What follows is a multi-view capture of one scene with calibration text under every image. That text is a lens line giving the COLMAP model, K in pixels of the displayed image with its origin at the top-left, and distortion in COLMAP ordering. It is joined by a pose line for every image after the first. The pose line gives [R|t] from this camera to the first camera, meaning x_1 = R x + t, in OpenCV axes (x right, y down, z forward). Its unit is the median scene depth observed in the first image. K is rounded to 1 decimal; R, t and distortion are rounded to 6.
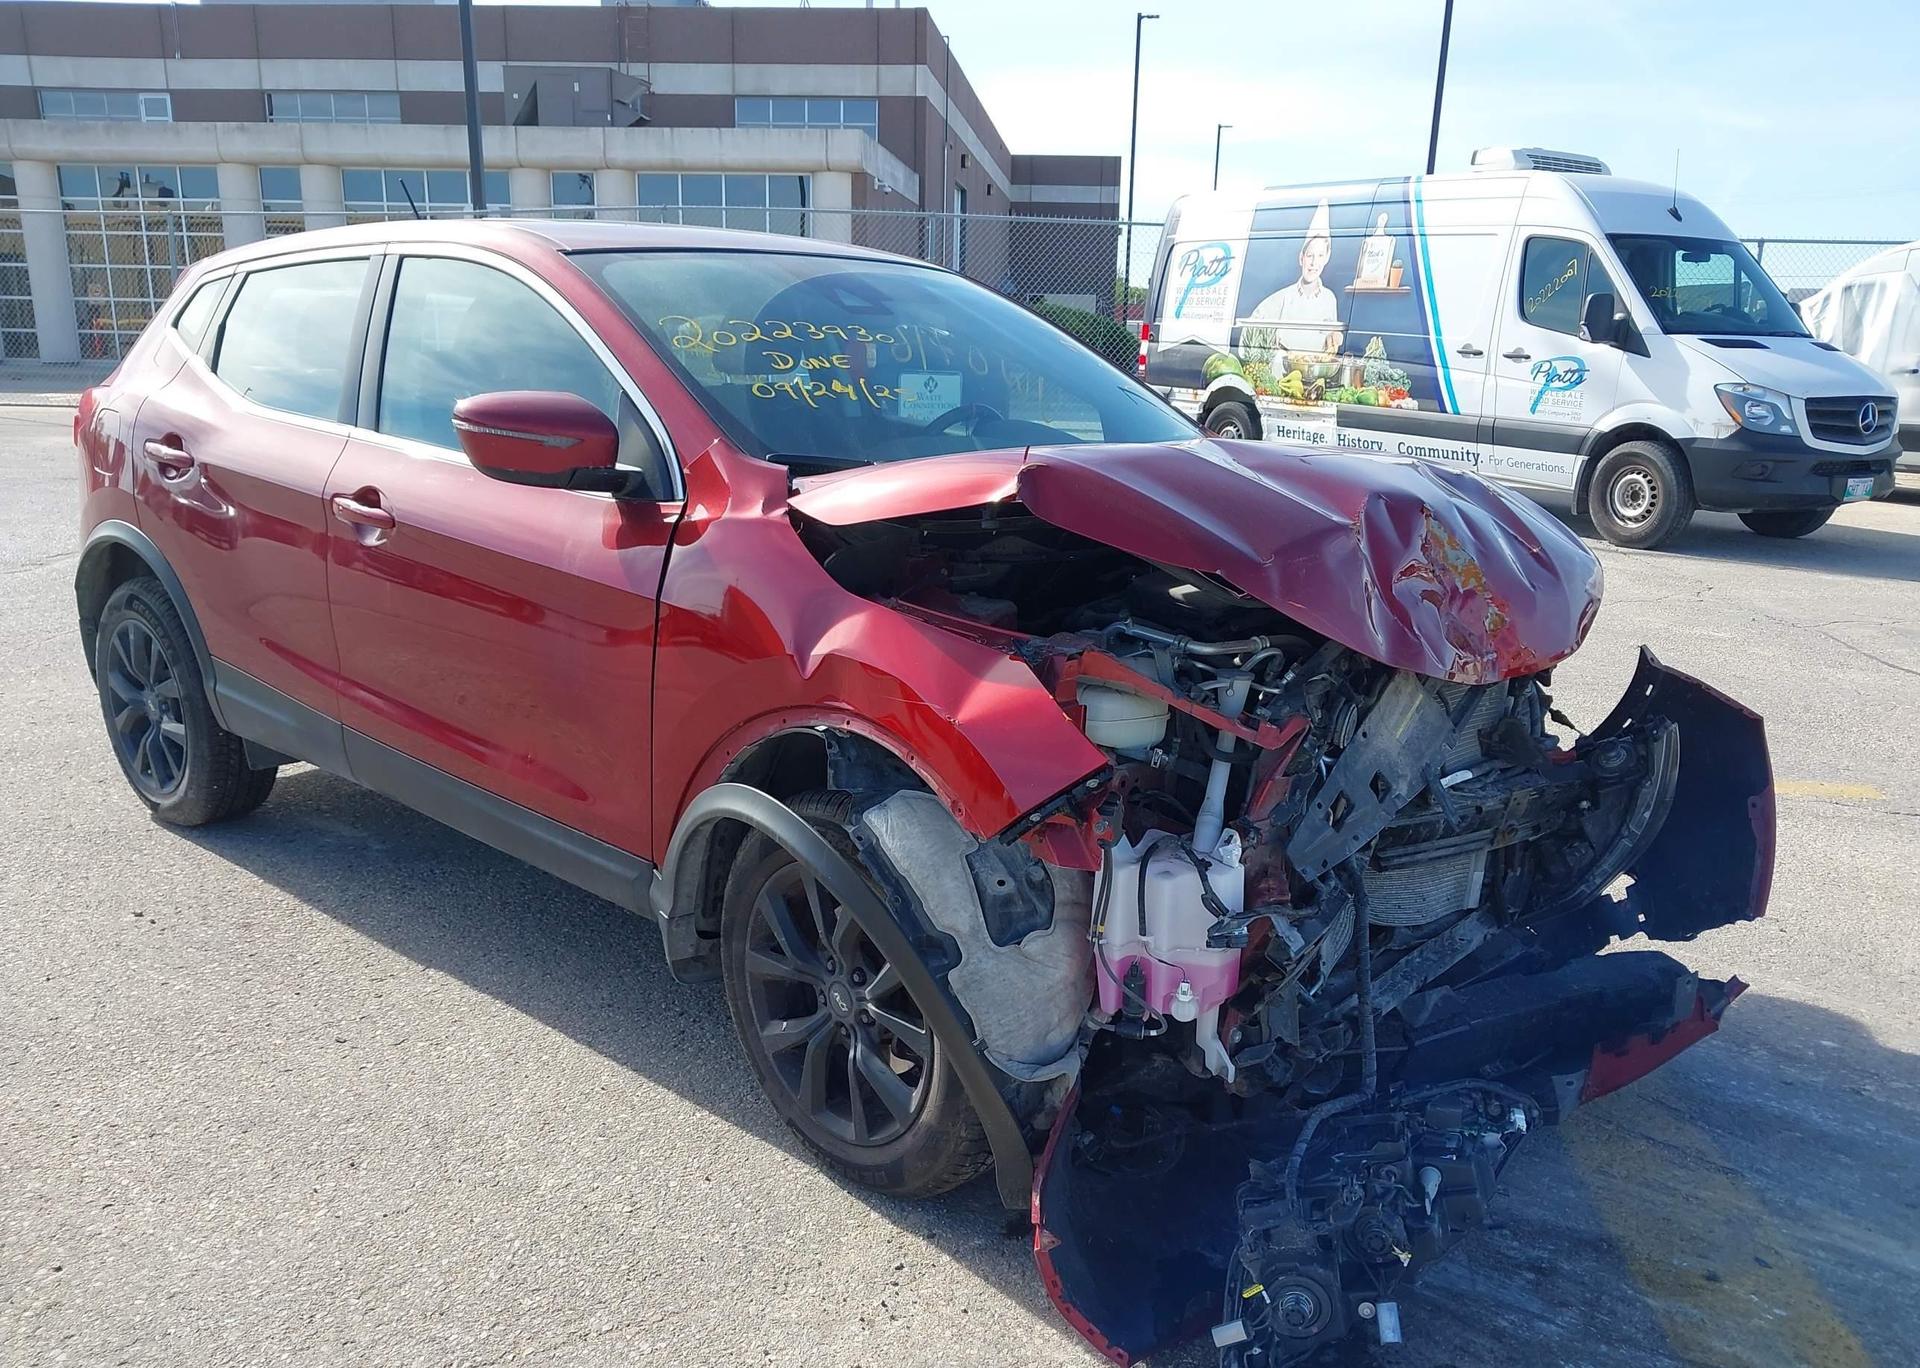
lens RADIAL K [[1535.7, 0, 960.7], [0, 1535.7, 747.0], [0, 0, 1]] dist [-0.007622, 0.004531]
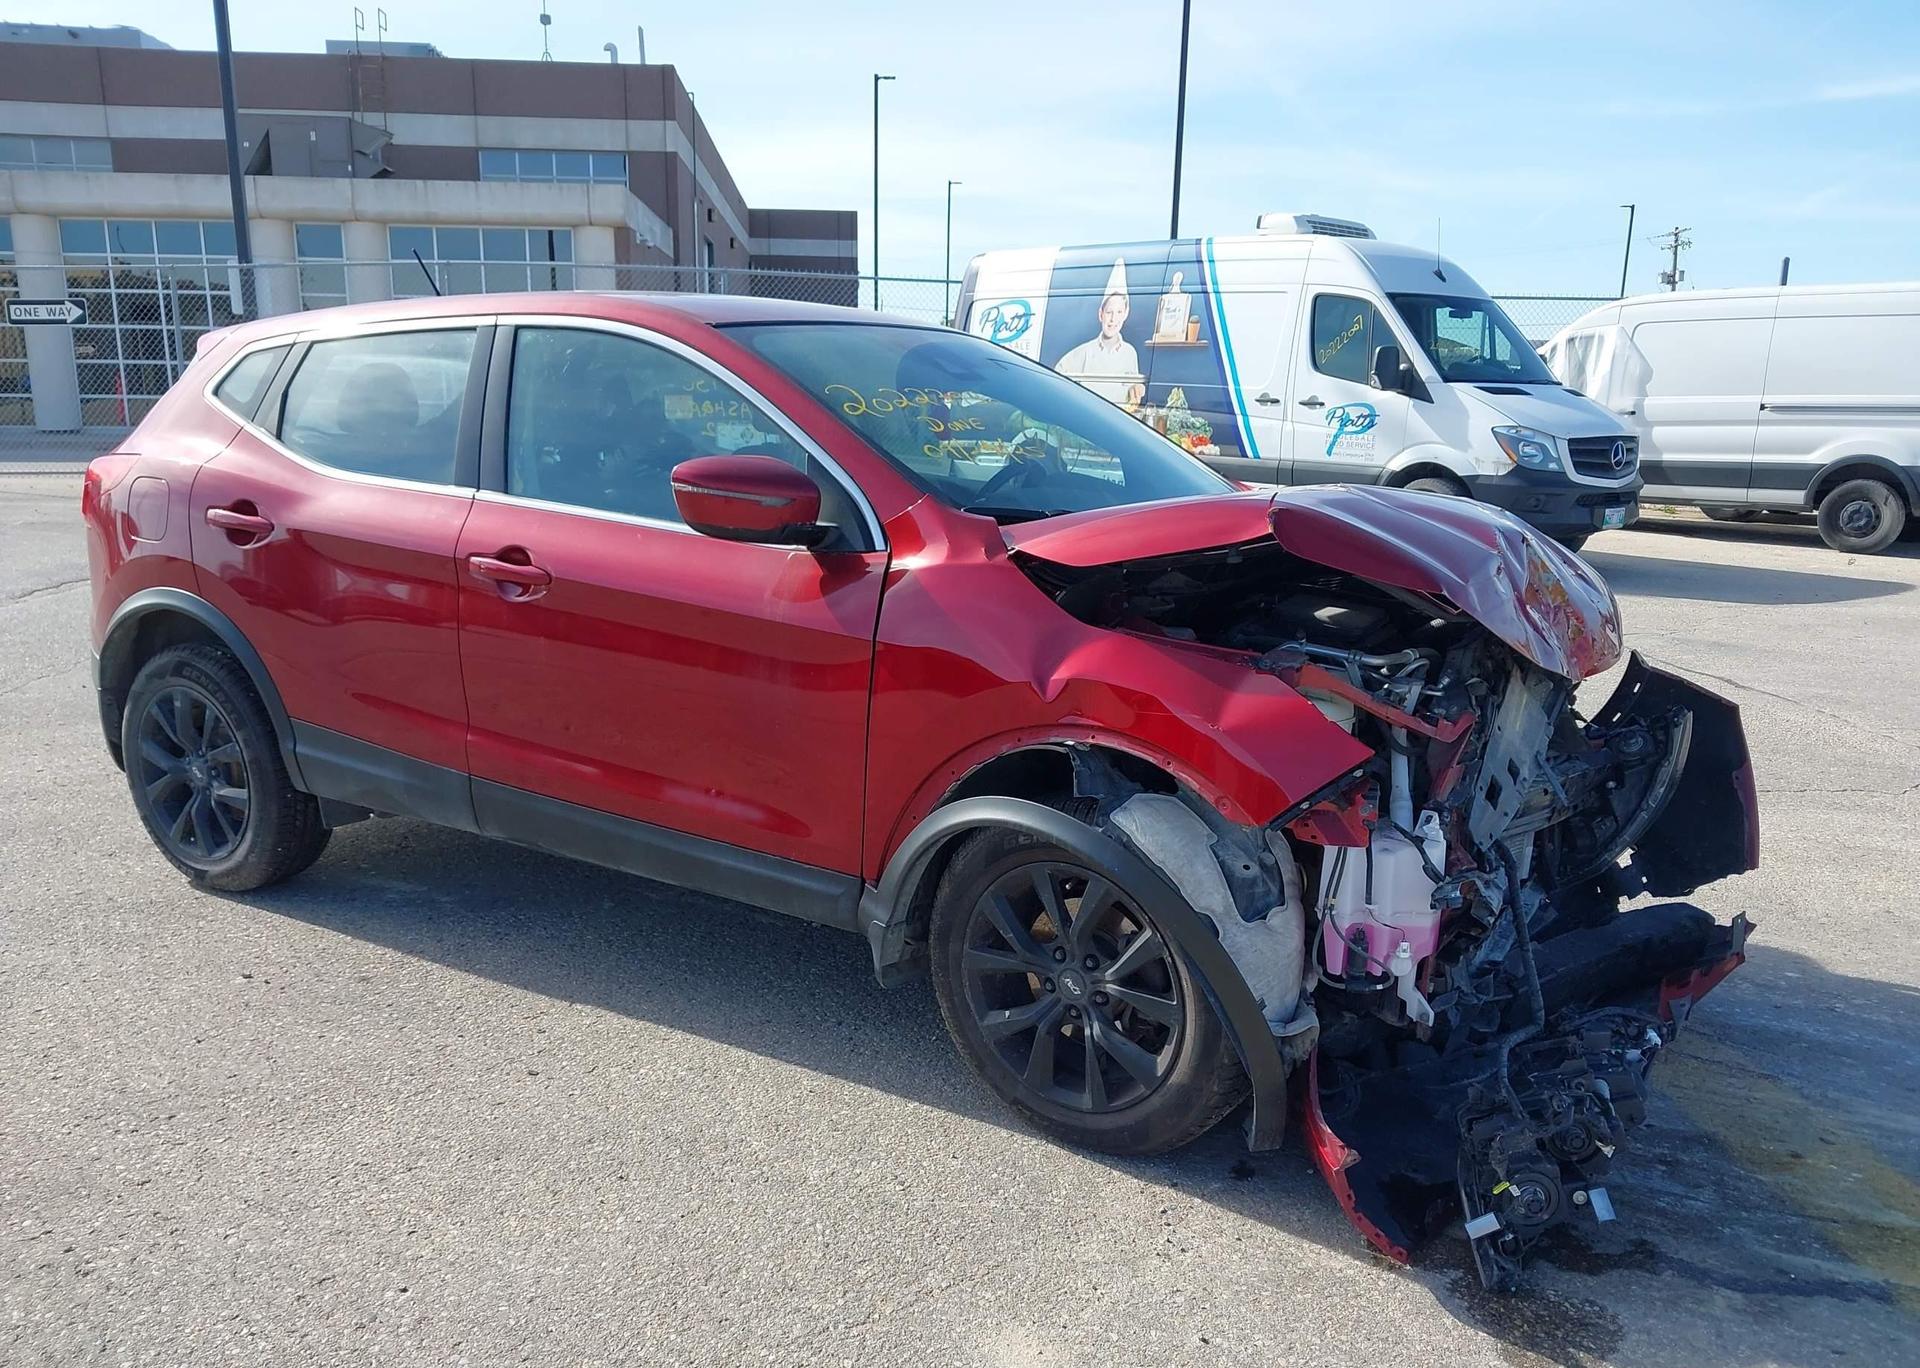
lens RADIAL K [[1535.7, 0, 960.7], [0, 1535.7, 747.0], [0, 0, 1]] dist [-0.007622, 0.004531]
pose [[0.984730, -0.048251, 0.167266, -0.266984], [0.053310, 0.998242, -0.025889, 0.011411], [-0.165723, 0.034411, 0.985572, -0.082916]]
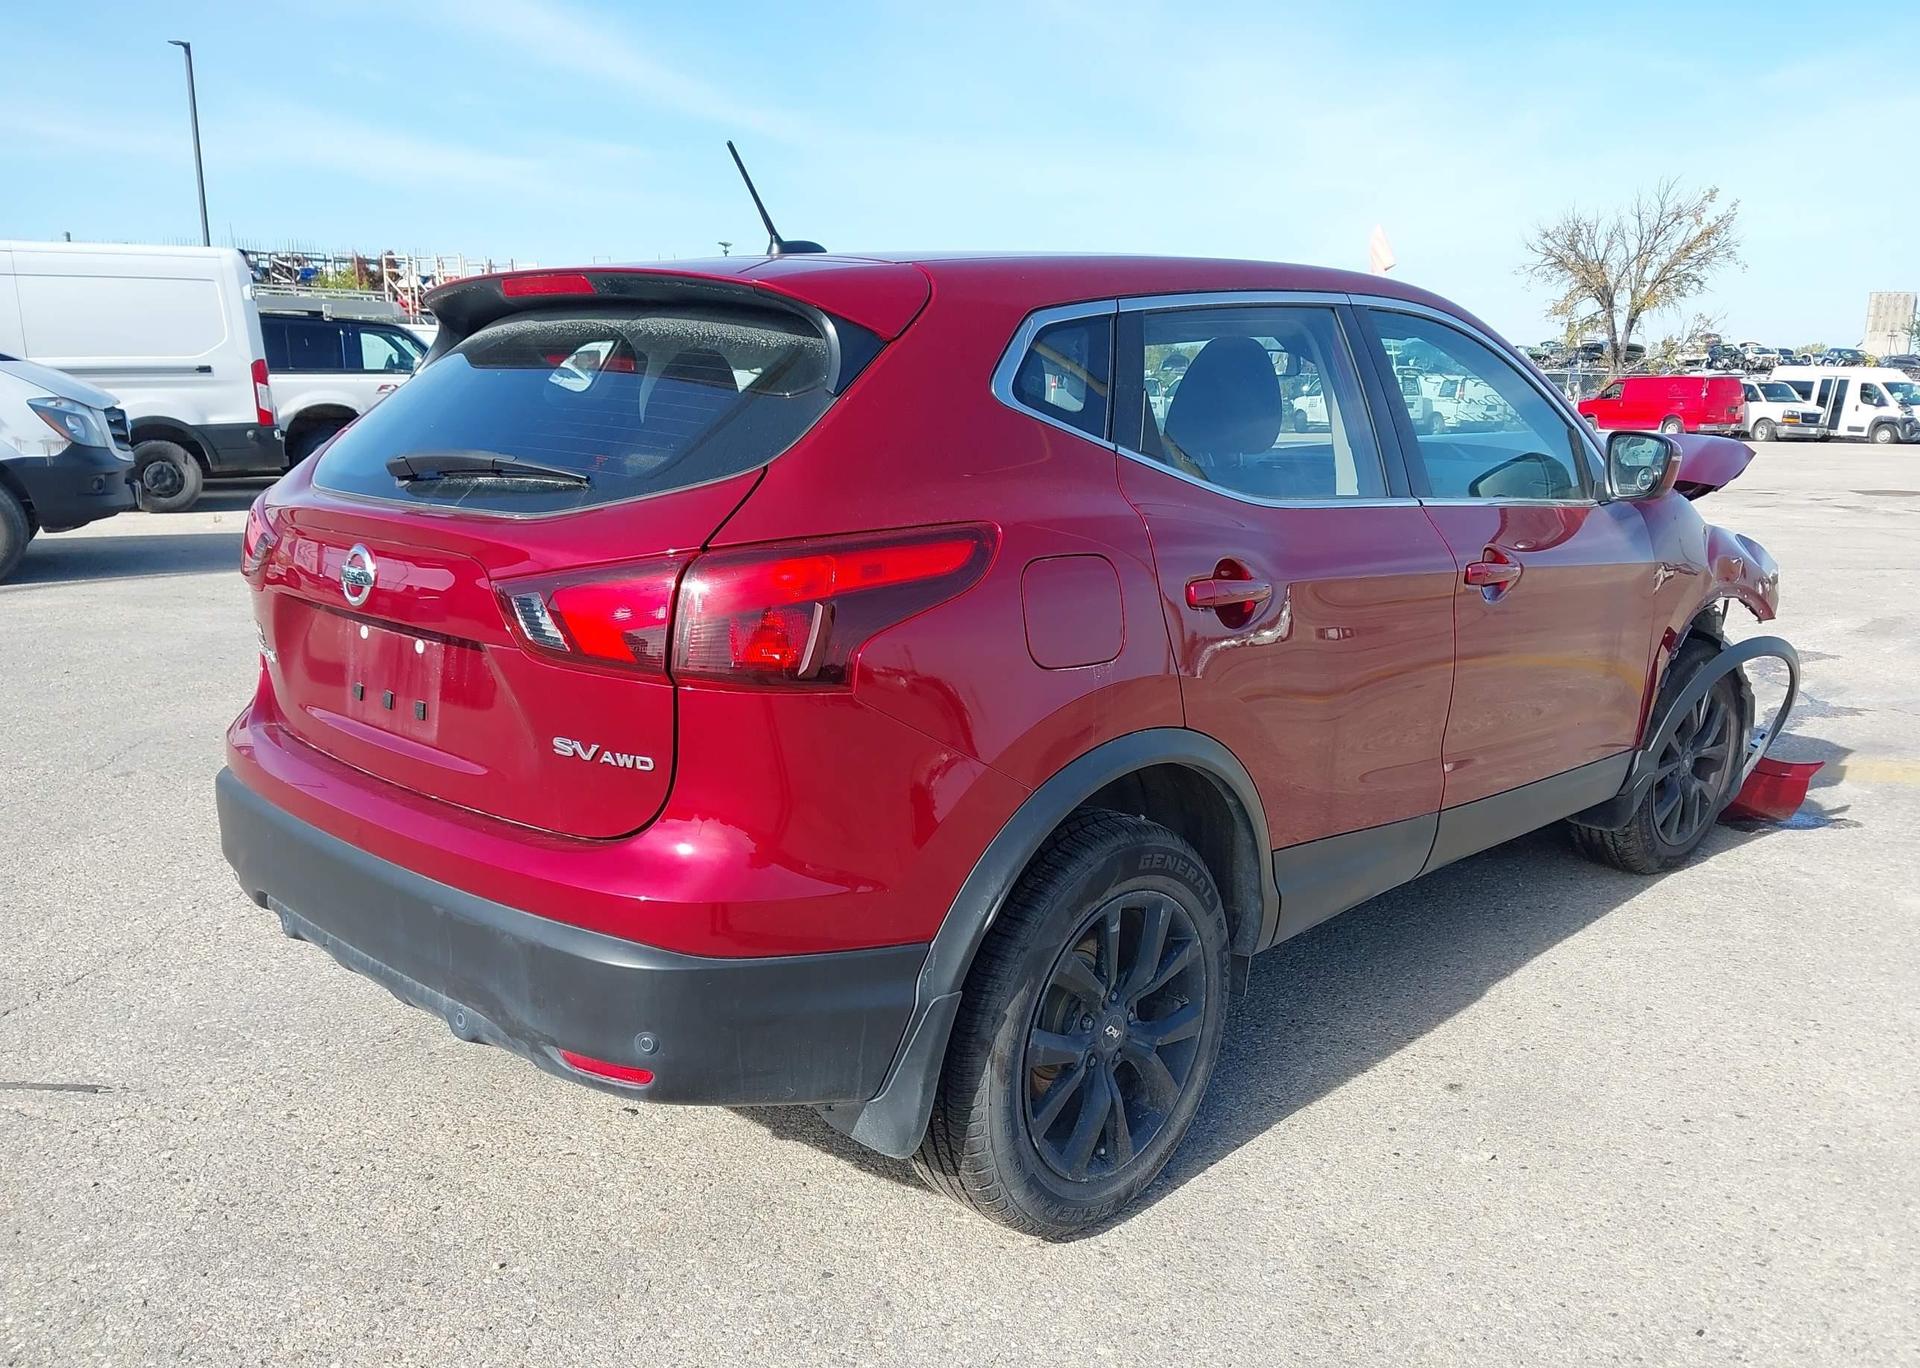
lens RADIAL K [[1525.2, 0, 966.4], [0, 1525.2, 740.5], [0, 0, 1]] dist [0.087496, -0.128726]
pose [[0.026193, -0.253092, 0.967087, -1.396772], [0.253302, 0.937528, 0.238496, -0.376165], [-0.967033, 0.238718, 0.088666, 1.268786]]
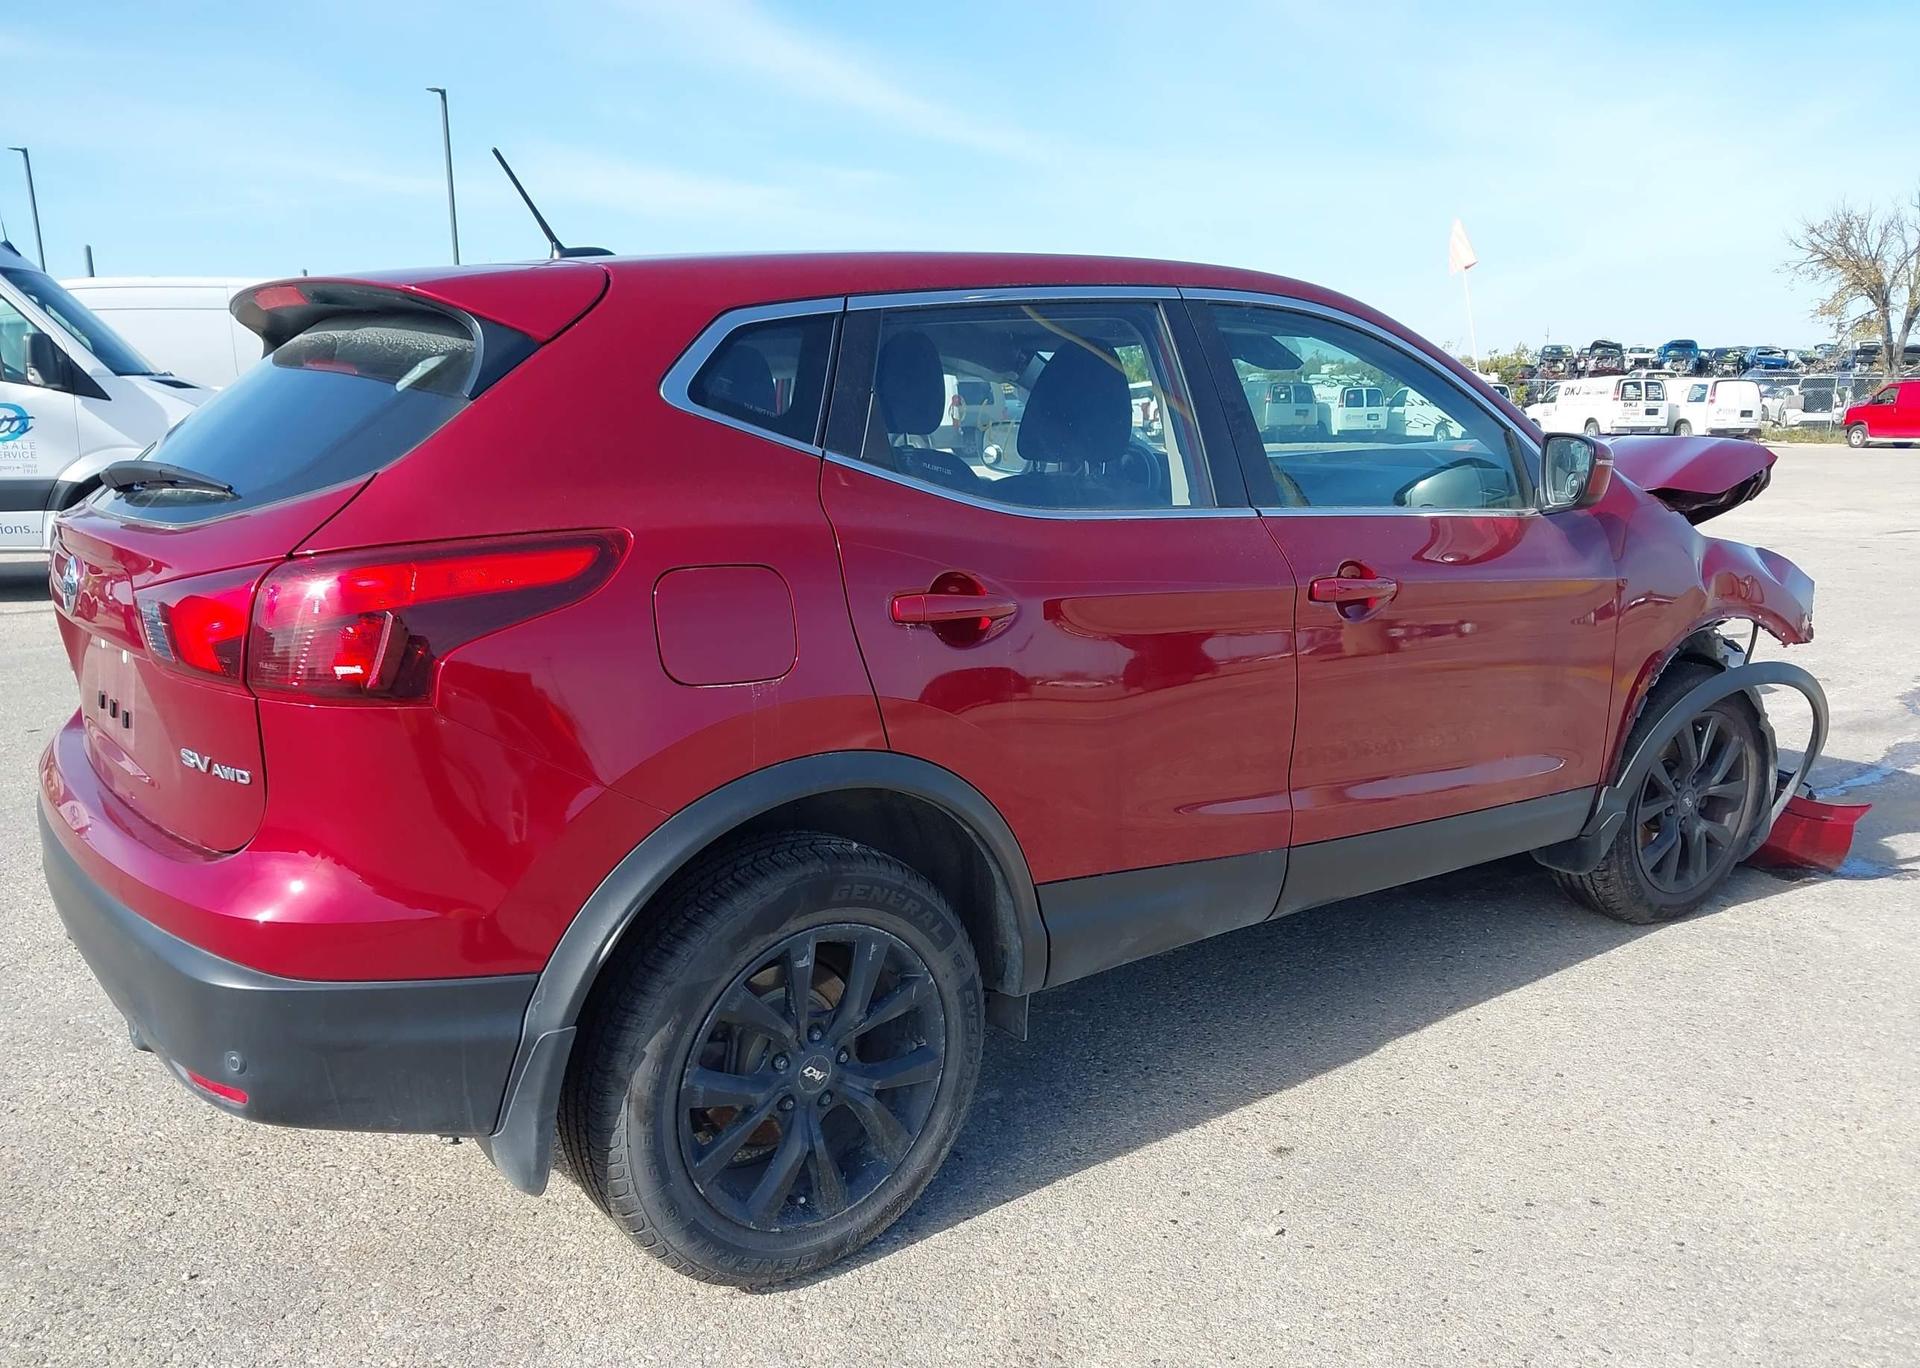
lens RADIAL K [[1525.2, 0, 966.4], [0, 1525.2, 740.5], [0, 0, 1]] dist [0.087496, -0.128726]
pose [[0.179060, -0.240752, 0.953927, -1.327282], [0.267151, 0.945065, 0.188369, -0.302098], [-0.946873, 0.221113, 0.233541, 1.027838]]
